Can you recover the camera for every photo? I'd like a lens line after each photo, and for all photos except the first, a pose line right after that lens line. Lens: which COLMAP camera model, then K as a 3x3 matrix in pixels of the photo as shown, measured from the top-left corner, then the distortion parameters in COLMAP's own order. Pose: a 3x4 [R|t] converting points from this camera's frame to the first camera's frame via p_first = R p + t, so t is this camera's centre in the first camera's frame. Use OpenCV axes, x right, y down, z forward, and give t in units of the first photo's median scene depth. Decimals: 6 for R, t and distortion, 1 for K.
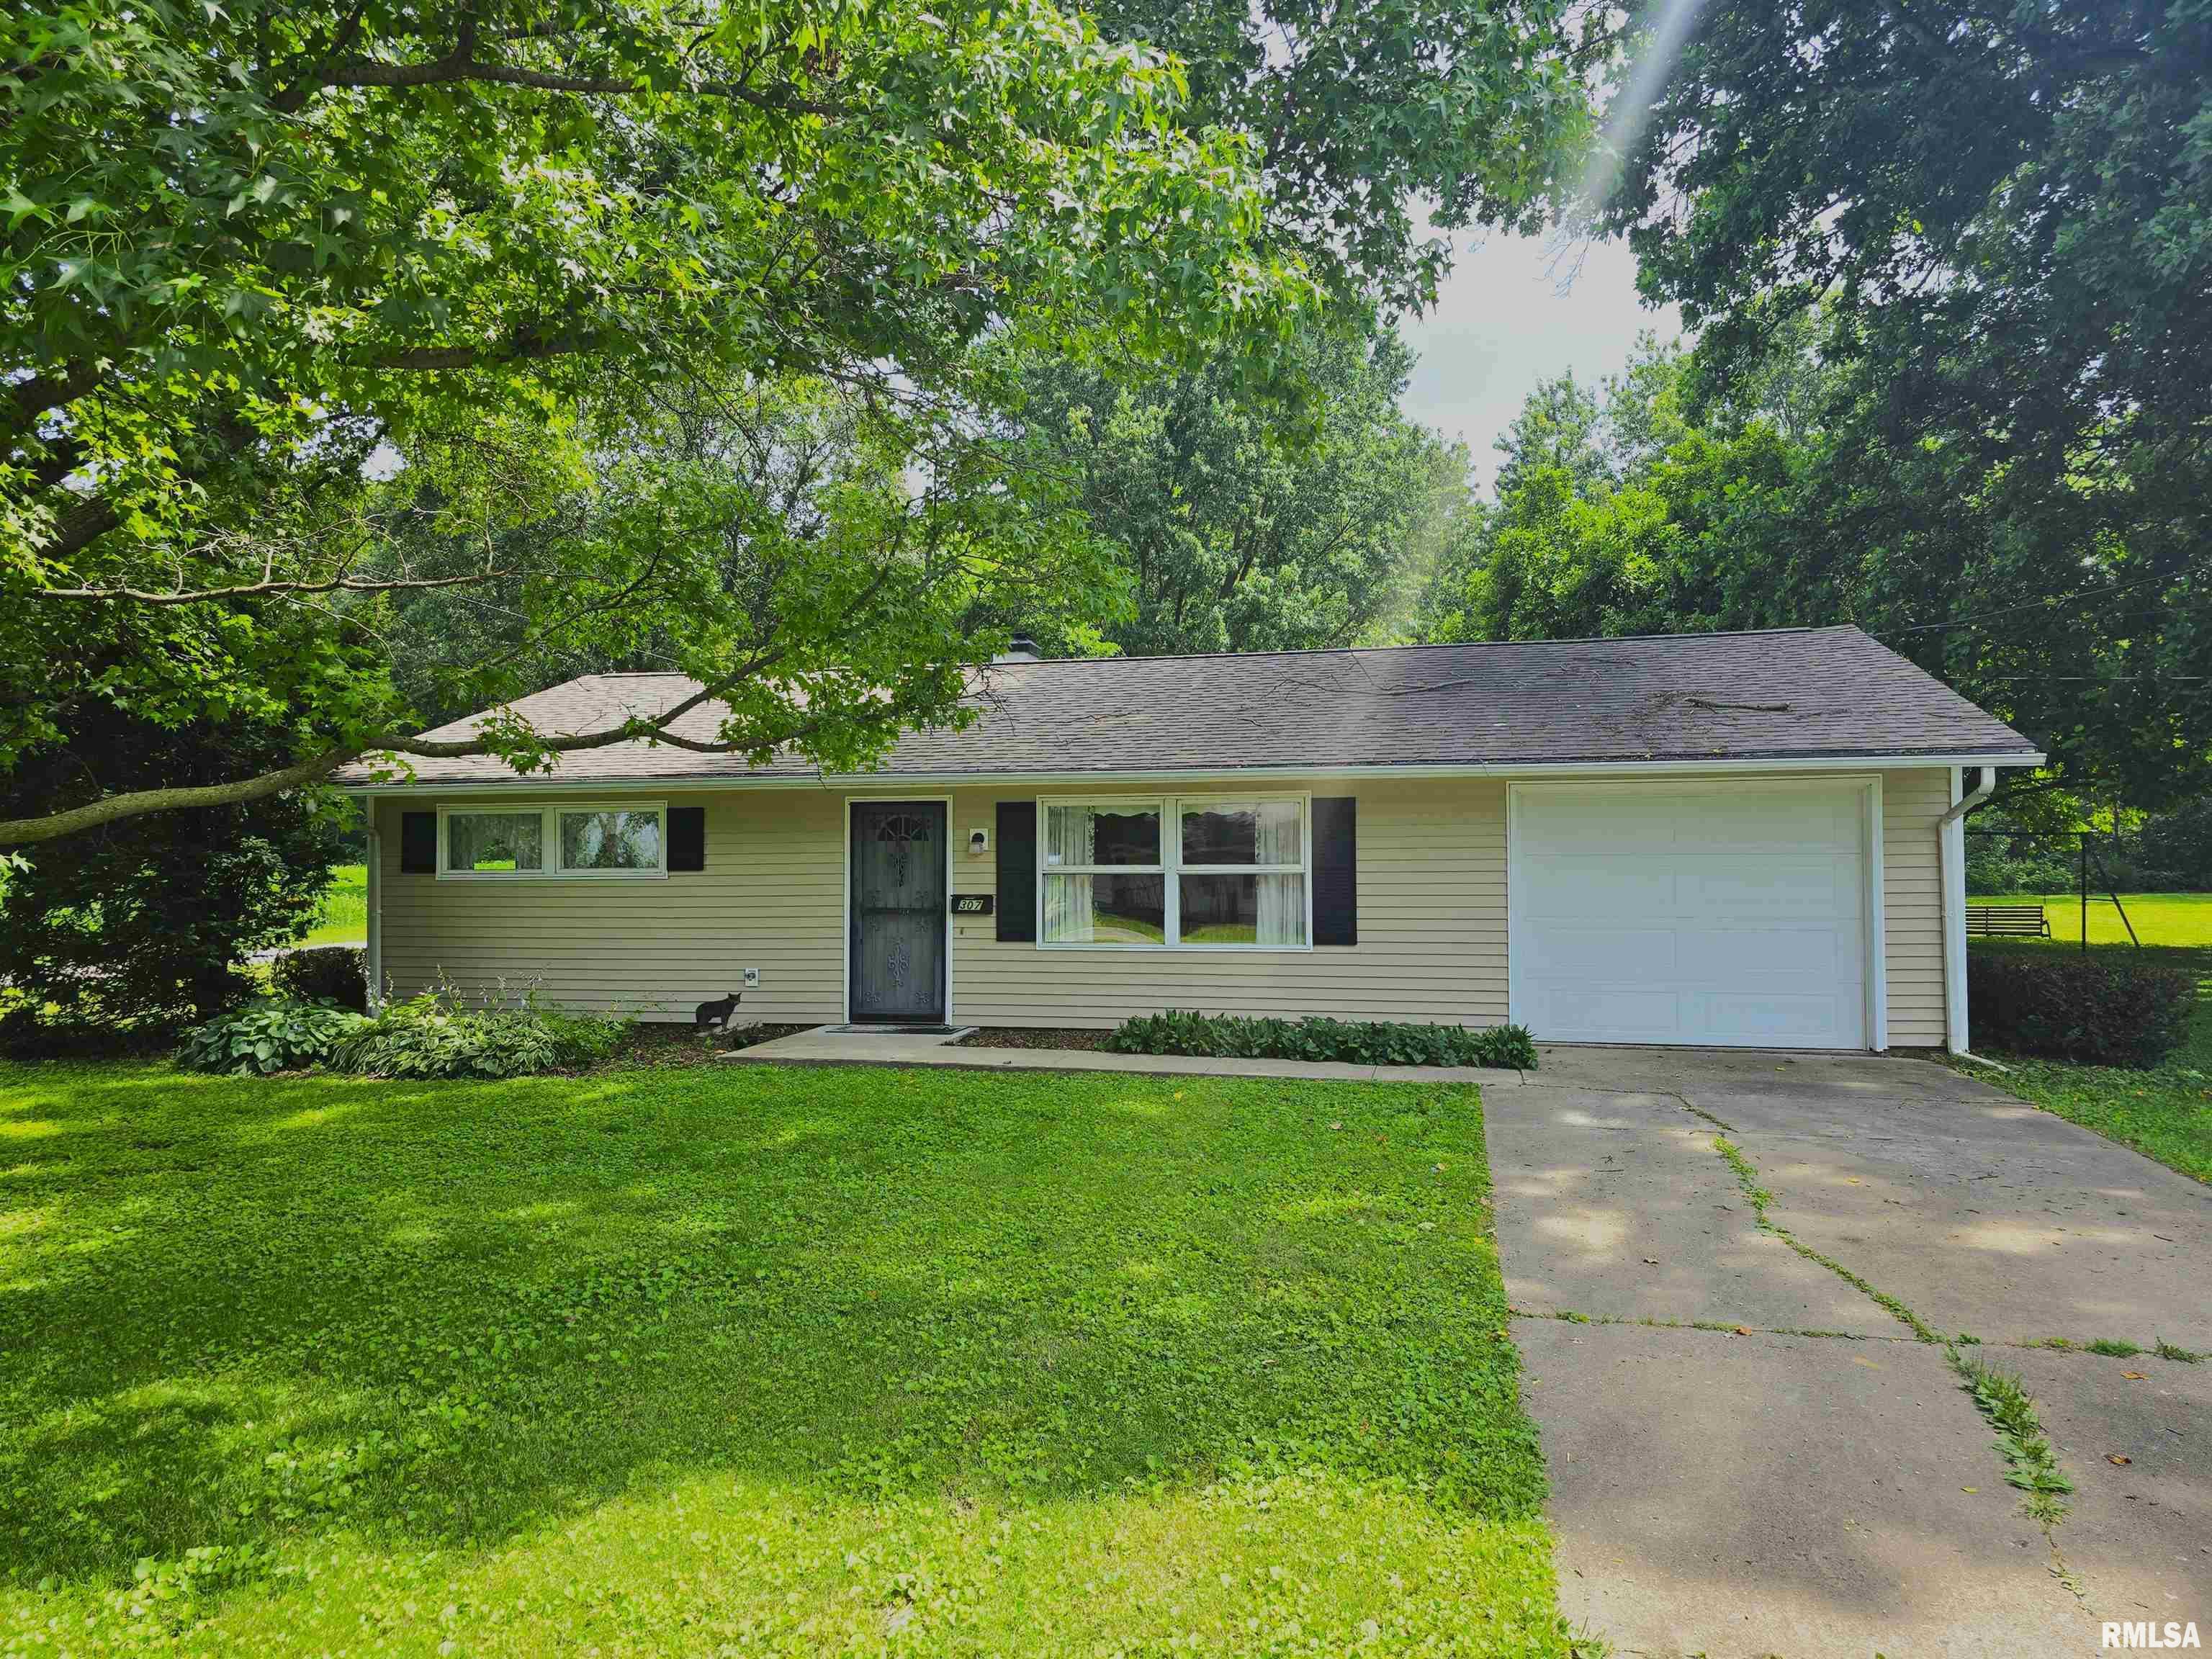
lens RADIAL K [[1476.5, 0, 1113.0], [0, 1476.5, 823.2], [0, 0, 1]] dist [0.053893, -0.008998]
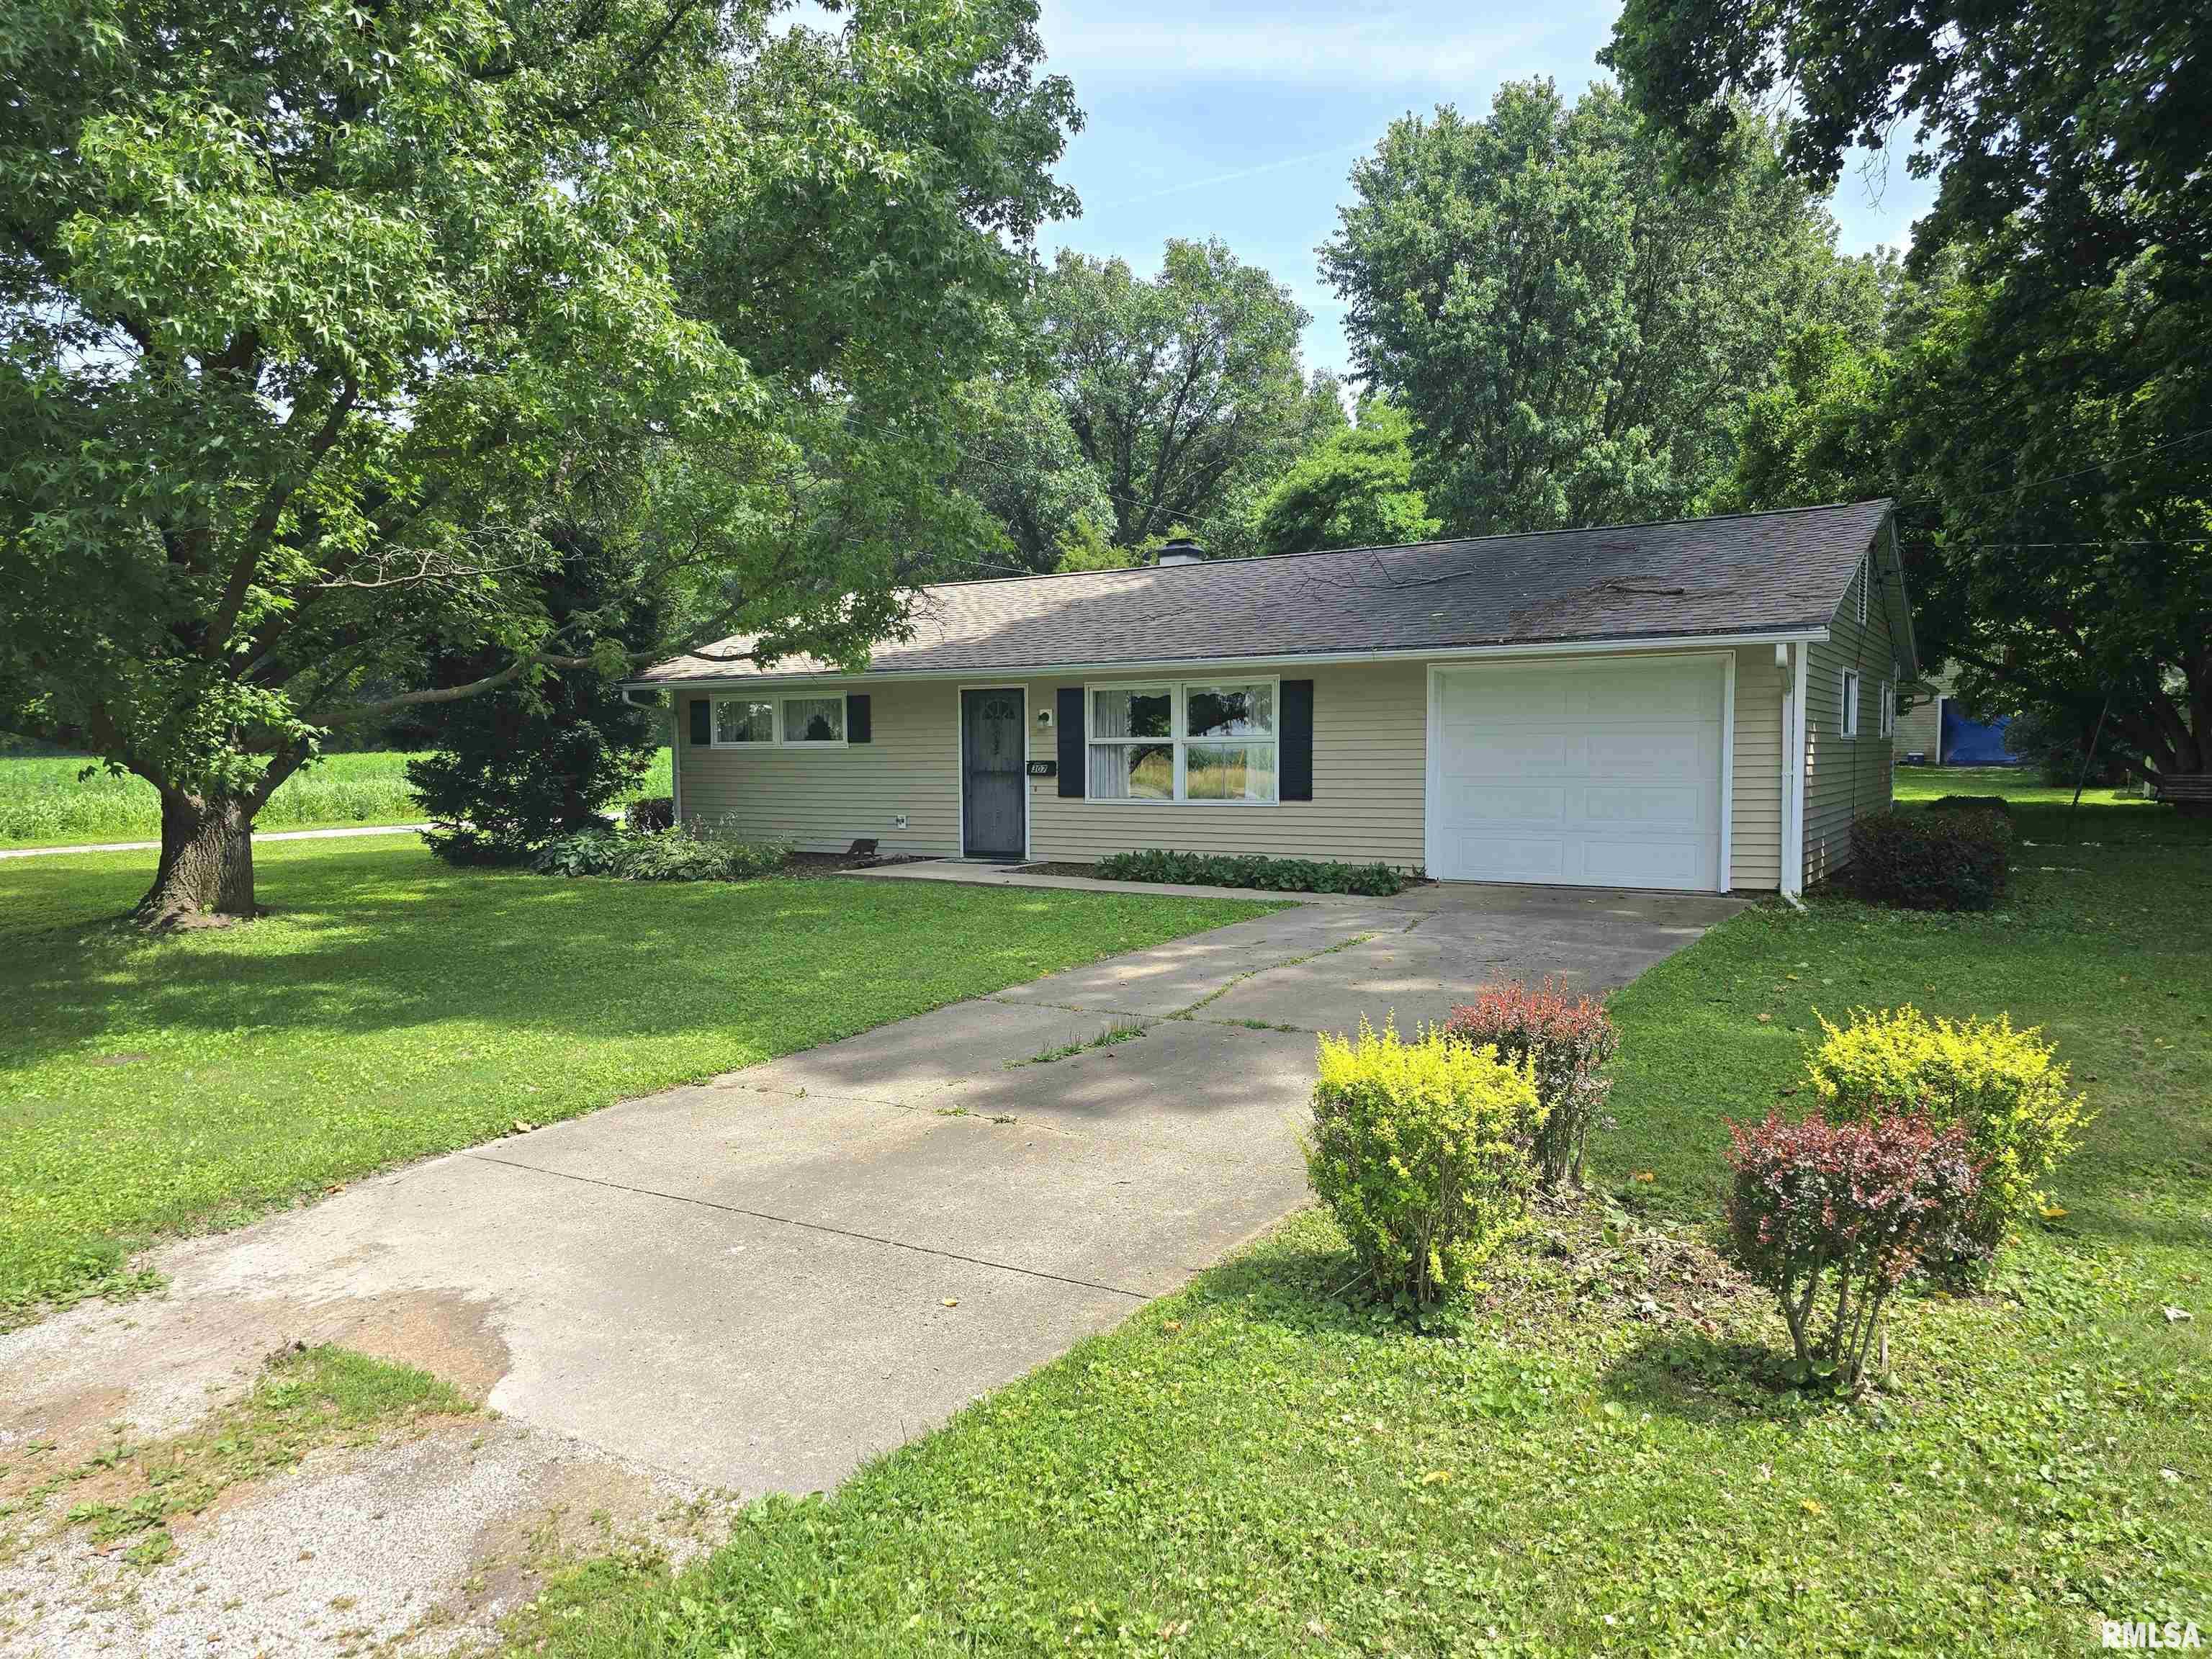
lens RADIAL K [[1476.5, 0, 1096.0], [0, 1476.5, 837.8], [0, 0, 1]] dist [0.053893, -0.008998]
pose [[0.941728, 0.016727, -0.335960, 0.387507], [0.014593, 0.995791, 0.090486, -0.000610], [0.336059, -0.090116, 0.937520, -0.205201]]
